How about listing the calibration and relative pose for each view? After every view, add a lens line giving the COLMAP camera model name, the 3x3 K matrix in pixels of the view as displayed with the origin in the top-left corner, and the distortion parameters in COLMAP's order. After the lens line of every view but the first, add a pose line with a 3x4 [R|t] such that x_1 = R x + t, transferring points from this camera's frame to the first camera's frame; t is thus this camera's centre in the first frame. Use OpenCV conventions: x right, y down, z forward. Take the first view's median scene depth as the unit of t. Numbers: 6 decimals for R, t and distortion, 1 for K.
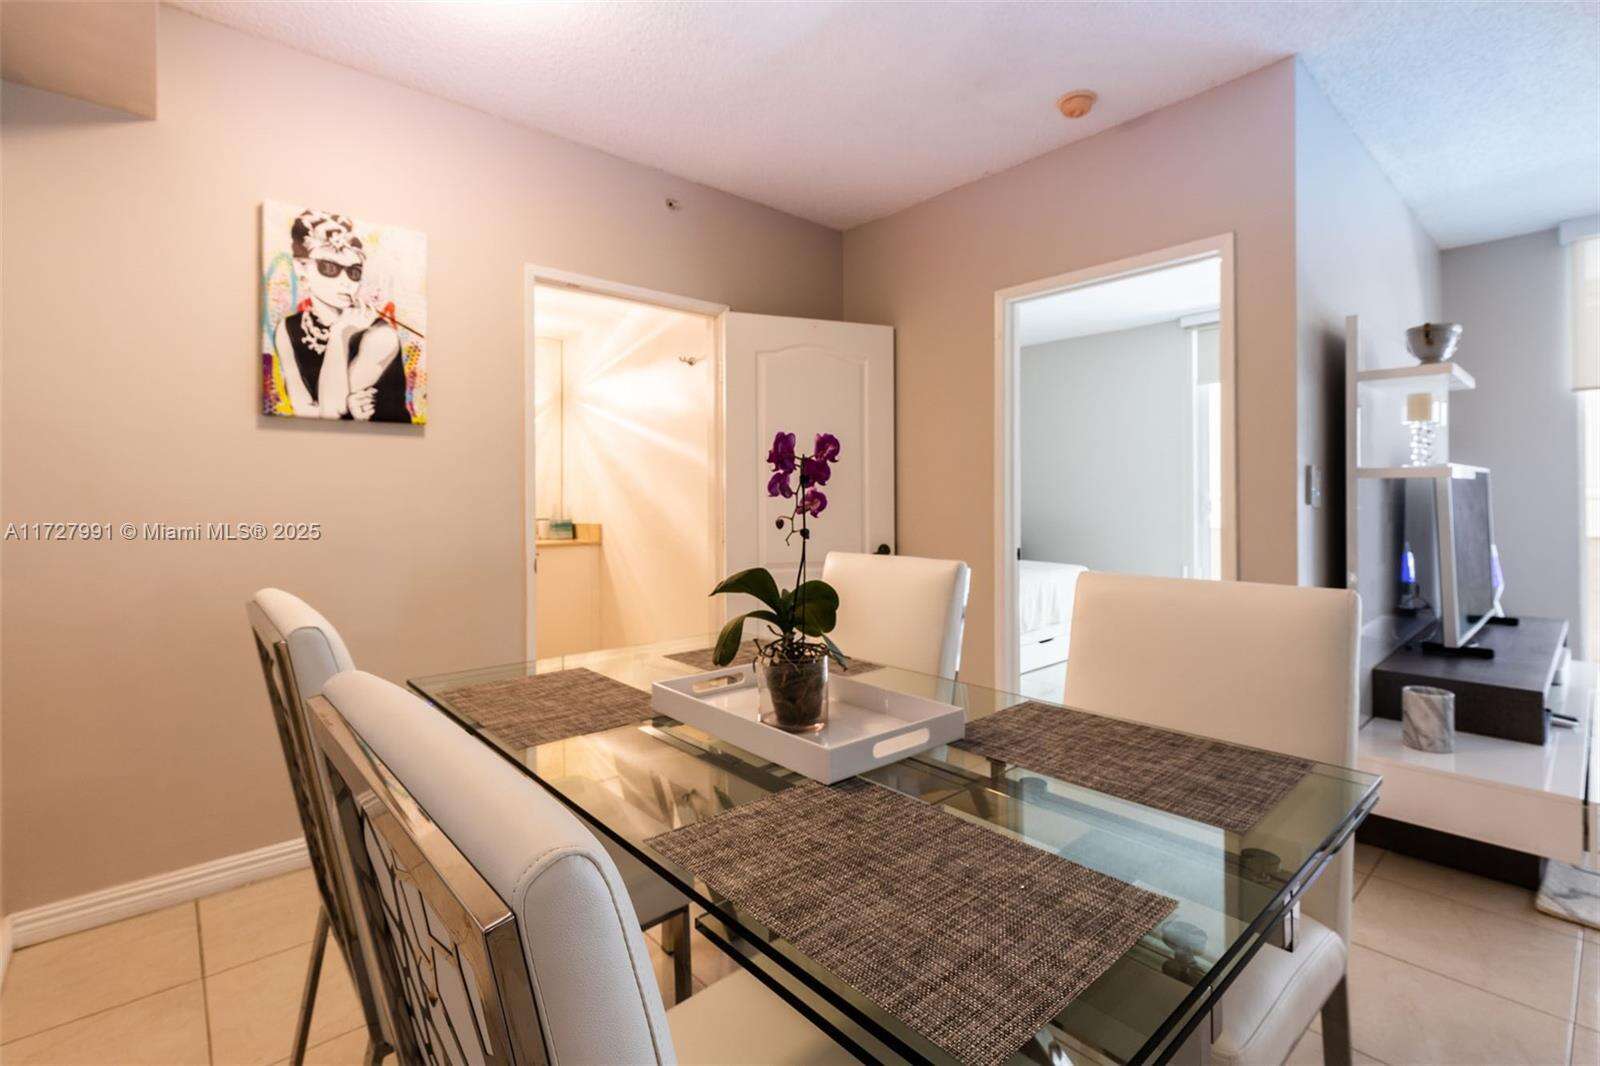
lens RADIAL K [[733.9, 0, 817.1], [0, 733.9, 495.5], [0, 0, 1]] dist [-0.003177, -0.000561]
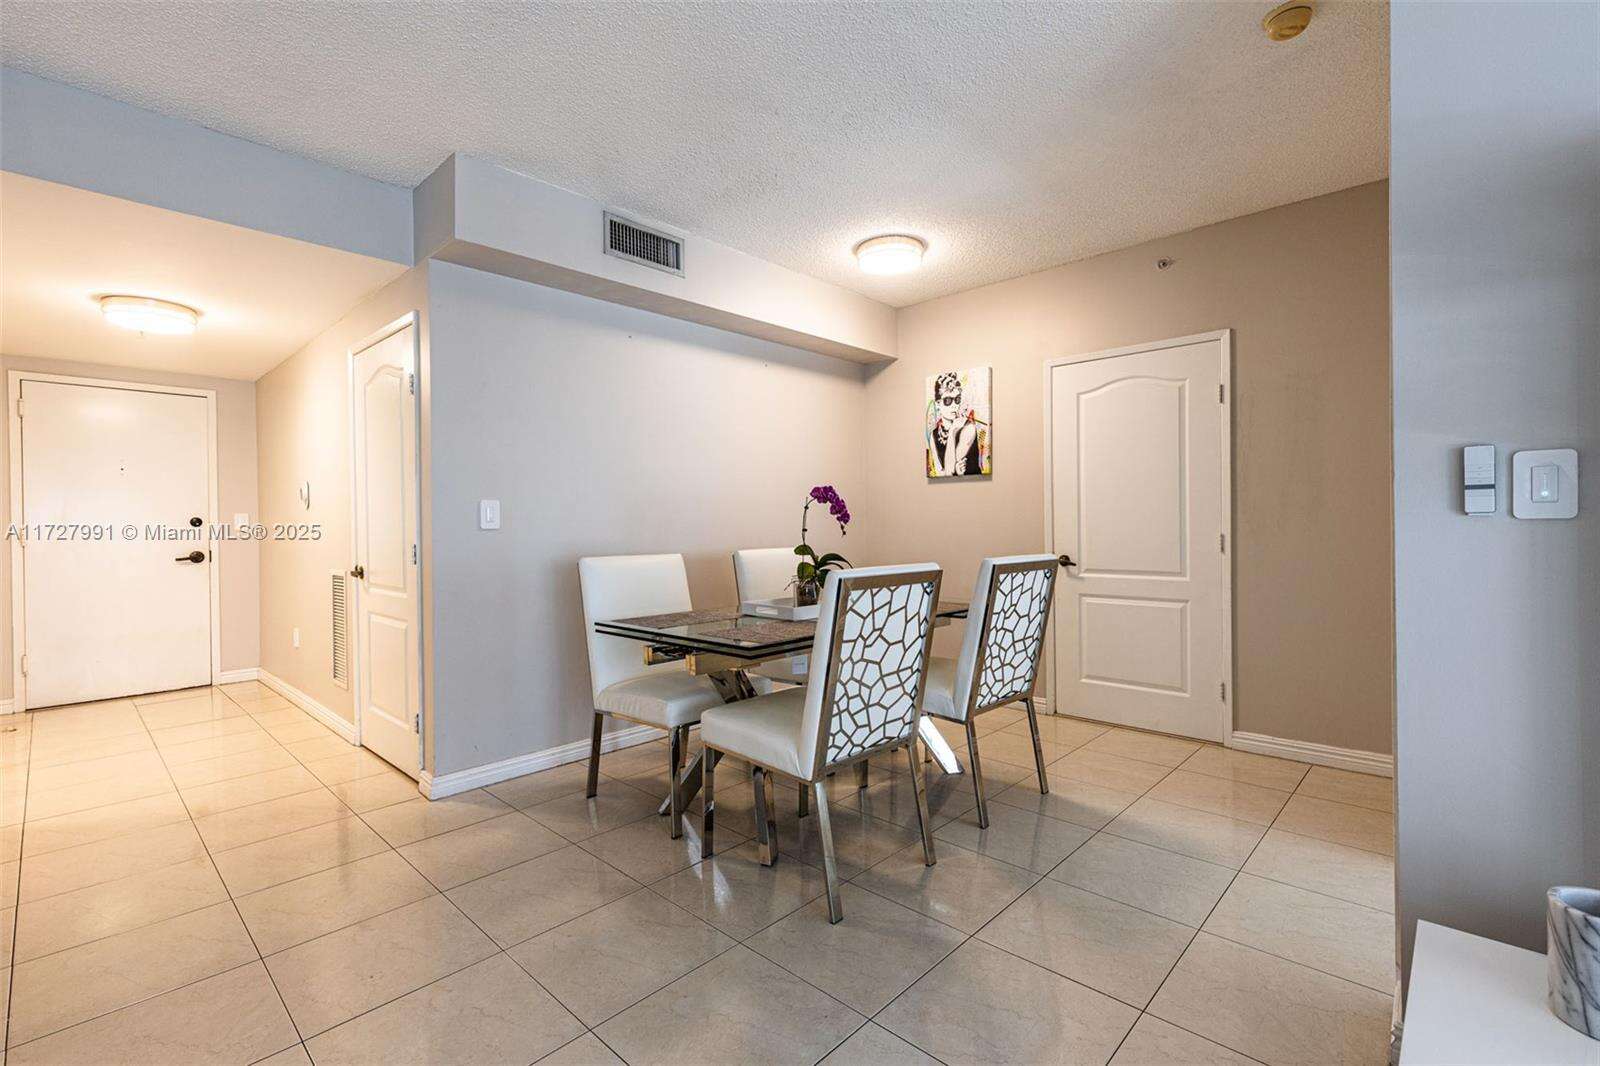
lens RADIAL K [[711.2, 0, 808.6], [0, 711.2, 529.3], [0, 0, 1]] dist [0.001860, -0.000894]
pose [[0.076032, 0.012708, -0.997024, 1.230226], [0.012950, 0.999822, 0.013731, 0.008522], [0.997021, -0.013956, 0.075854, 0.461190]]
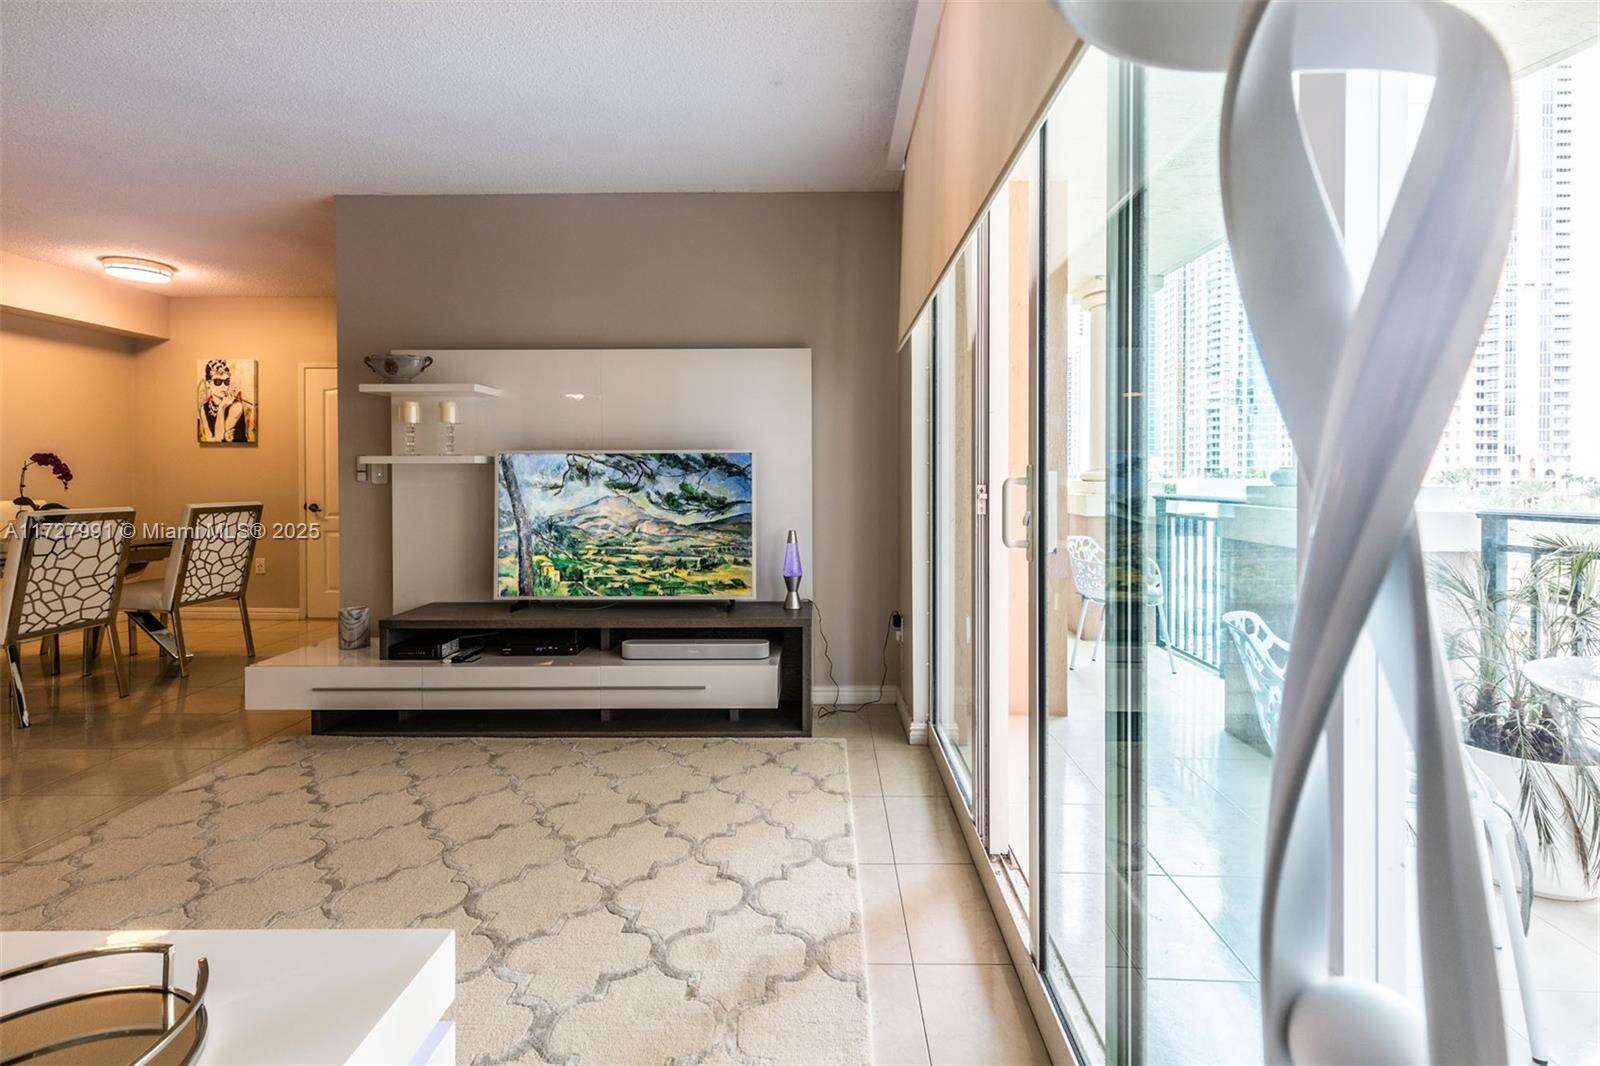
lens RADIAL K [[724.5, 0, 806.8], [0, 724.5, 480.4], [0, 0, 1]] dist [0.004372, 0.000404]
pose [[0.724291, 0.012047, -0.689389, 2.465630], [-0.003483, 0.999899, 0.013814, -0.015665], [0.689486, -0.007604, 0.724259, 0.578525]]
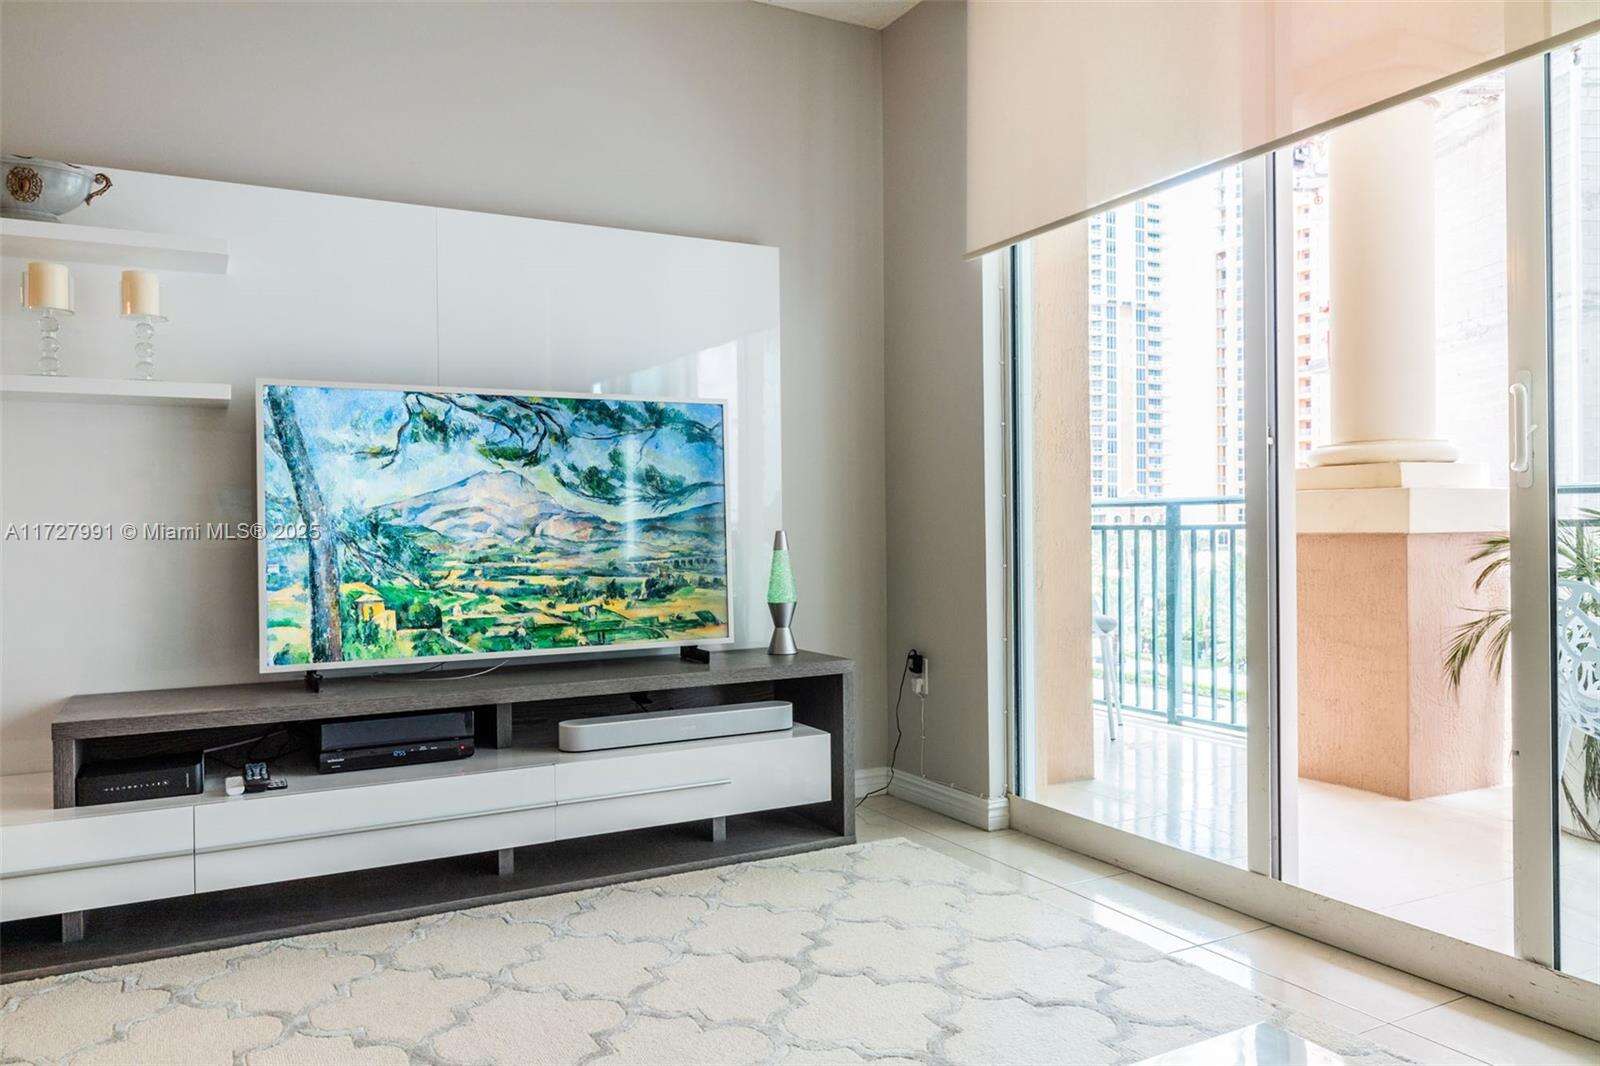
lens RADIAL K [[1141.2, 0, 803.6], [0, 1141.2, 527.7], [0, 0, 1]] dist [-0.001121, -0.000369]
pose [[0.968651, -0.000363, -0.248427, 1.835175], [0.001722, 0.999985, 0.005252, 0.092862], [0.248421, -0.005515, 0.968636, 0.221543]]
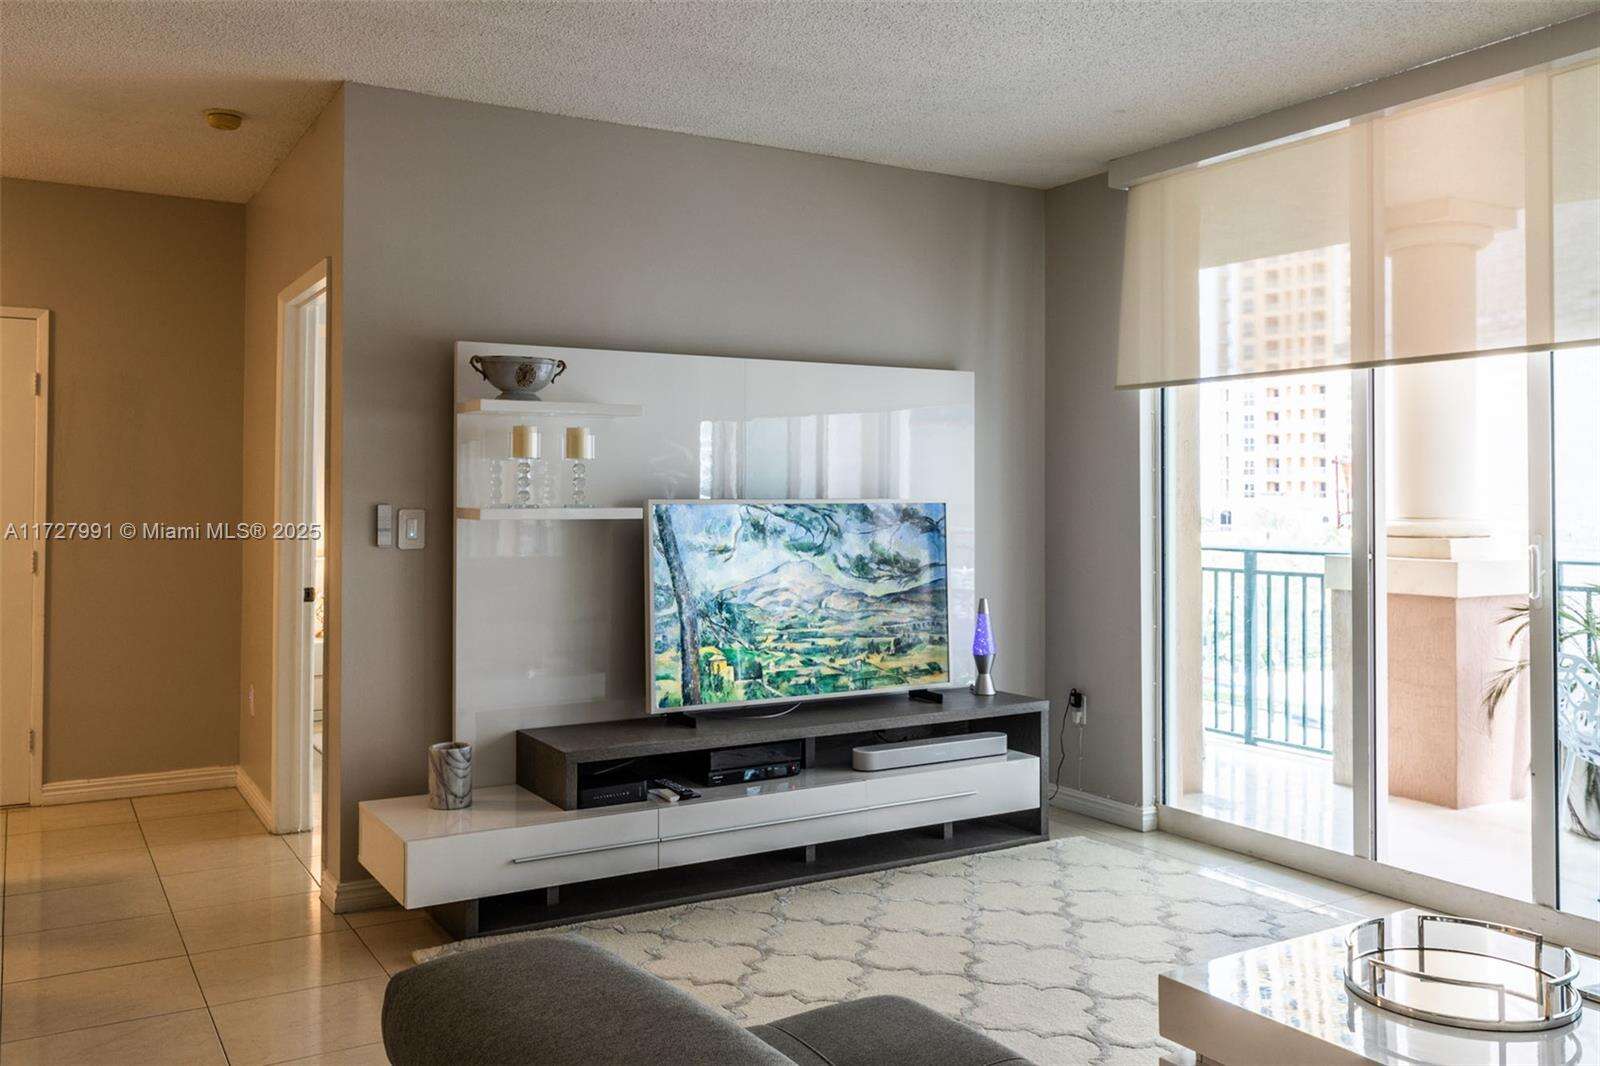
lens RADIAL K [[1336.4, 0, 802.8], [0, 1336.4, 472.8], [0, 0, 1]] dist [-0.000968, 0.001840]
pose [[0.979187, 0.005901, -0.202875, 1.602719], [-0.009149, 0.999845, -0.015074, -0.064098], [0.202754, 0.016616, 0.979089, -0.581612]]
